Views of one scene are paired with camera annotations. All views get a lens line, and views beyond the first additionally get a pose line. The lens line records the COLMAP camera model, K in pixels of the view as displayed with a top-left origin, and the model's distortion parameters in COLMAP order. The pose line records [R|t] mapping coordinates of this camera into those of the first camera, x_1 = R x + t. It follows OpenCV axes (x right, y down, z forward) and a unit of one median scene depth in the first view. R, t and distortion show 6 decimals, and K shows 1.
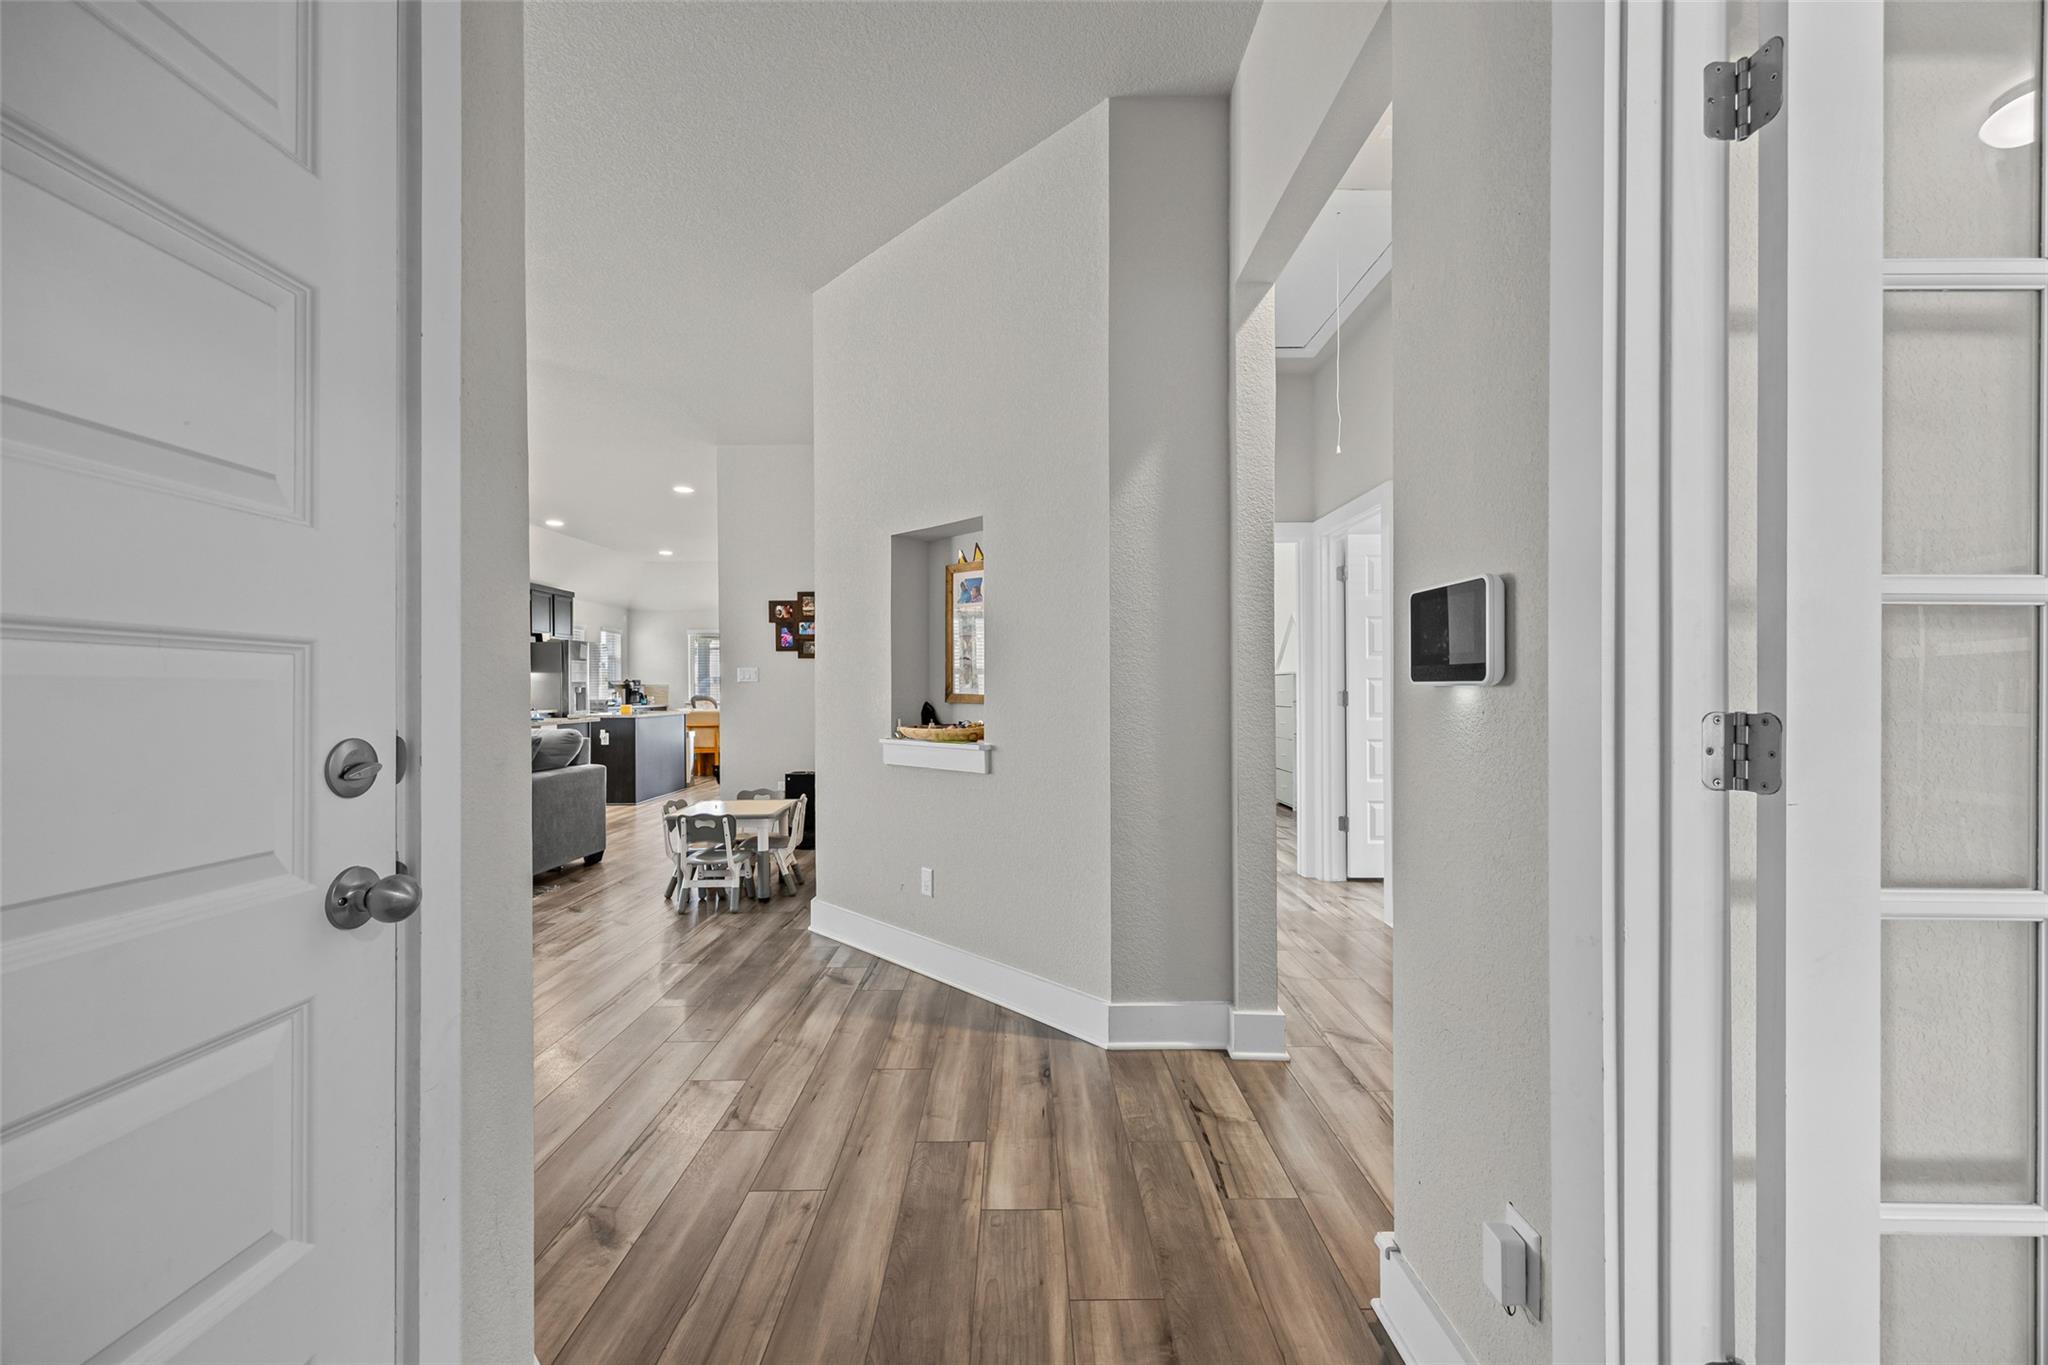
lens RADIAL K [[782.2, 0, 1022.8], [0, 782.2, 691.7], [0, 0, 1]] dist [-0.002375, 0.000378]
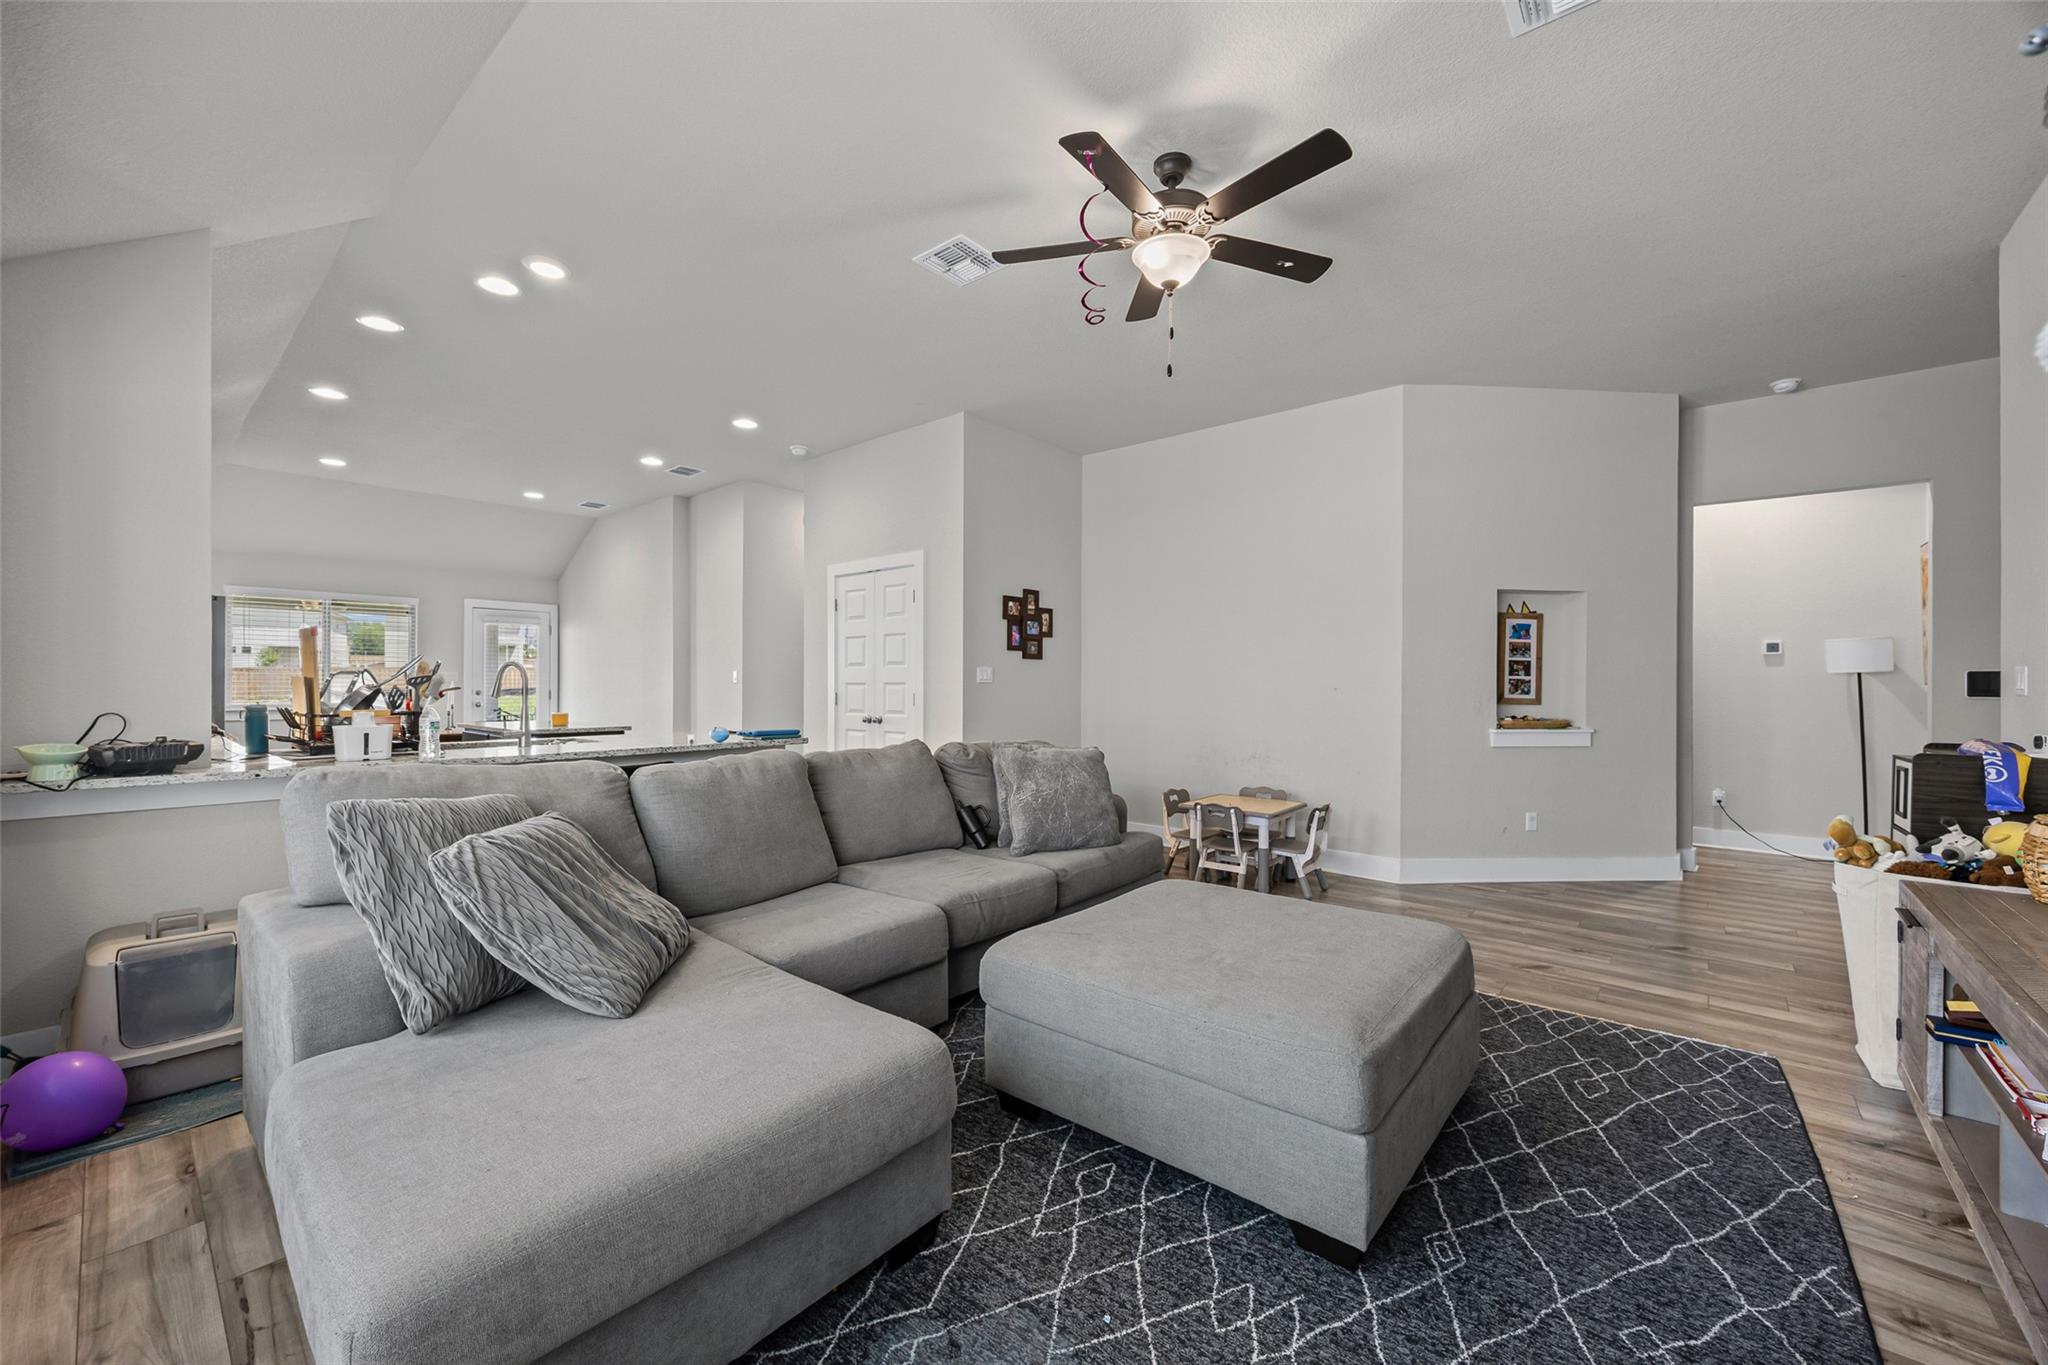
lens RADIAL K [[782.2, 0, 1010.3], [0, 782.2, 683.4], [0, 0, 1]] dist [-0.002375, 0.000378]
pose [[0.671259, 0.000596, 0.741223, -1.004053], [-0.002048, 0.999997, 0.001050, -0.013389], [-0.741220, -0.002223, 0.671258, 0.372894]]
